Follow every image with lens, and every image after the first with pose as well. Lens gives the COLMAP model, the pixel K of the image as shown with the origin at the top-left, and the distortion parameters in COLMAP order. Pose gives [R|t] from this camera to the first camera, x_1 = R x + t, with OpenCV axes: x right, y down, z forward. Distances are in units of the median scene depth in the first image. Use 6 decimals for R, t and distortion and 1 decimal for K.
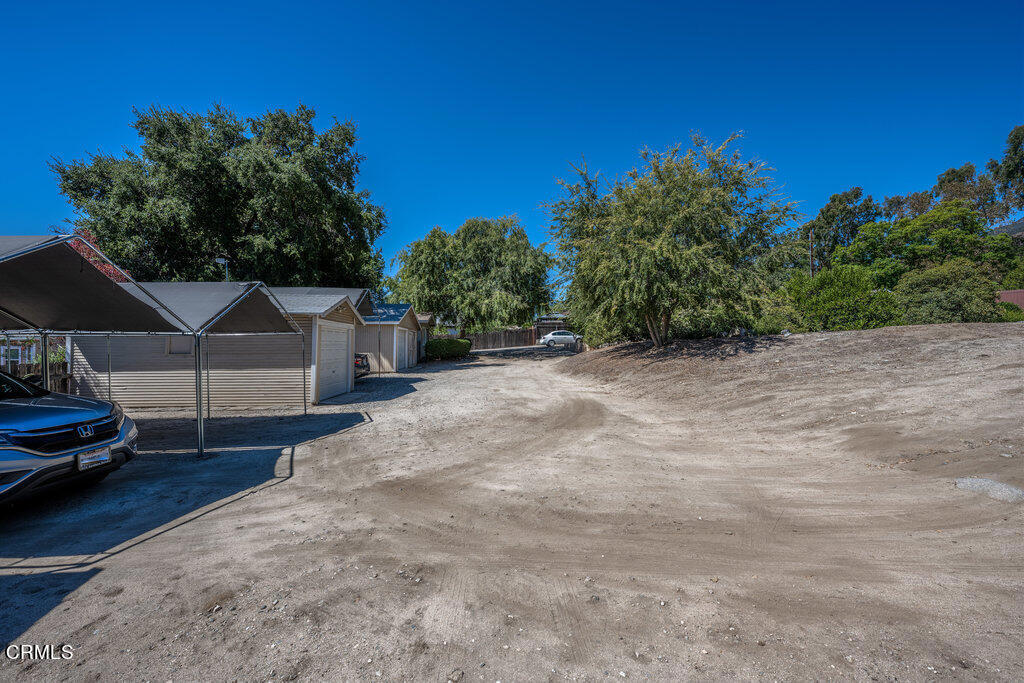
lens RADIAL K [[408.3, 0, 512.1], [0, 408.3, 339.1], [0, 0, 1]] dist [-0.004620, 0.000070]
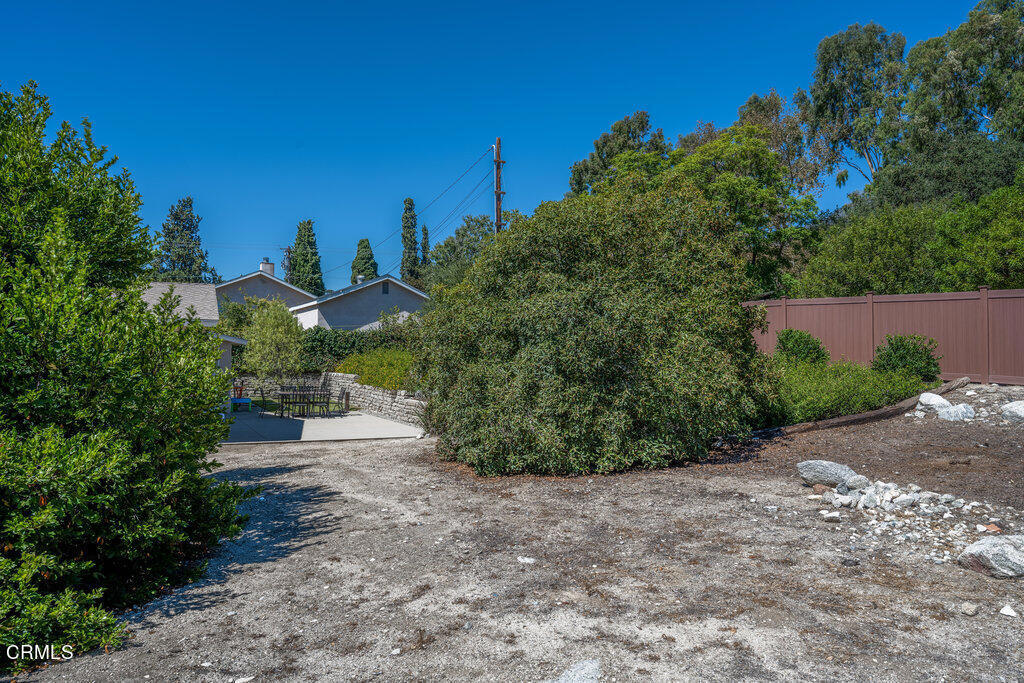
lens RADIAL K [[662.4, 0, 511.7], [0, 662.4, 341.0], [0, 0, 1]] dist [-0.003391, -0.000478]
pose [[0.899206, 0.015273, 0.437259, 0.420403], [-0.015276, 0.999877, -0.003510, -0.042644], [-0.437259, -0.003523, 0.899329, 0.334867]]
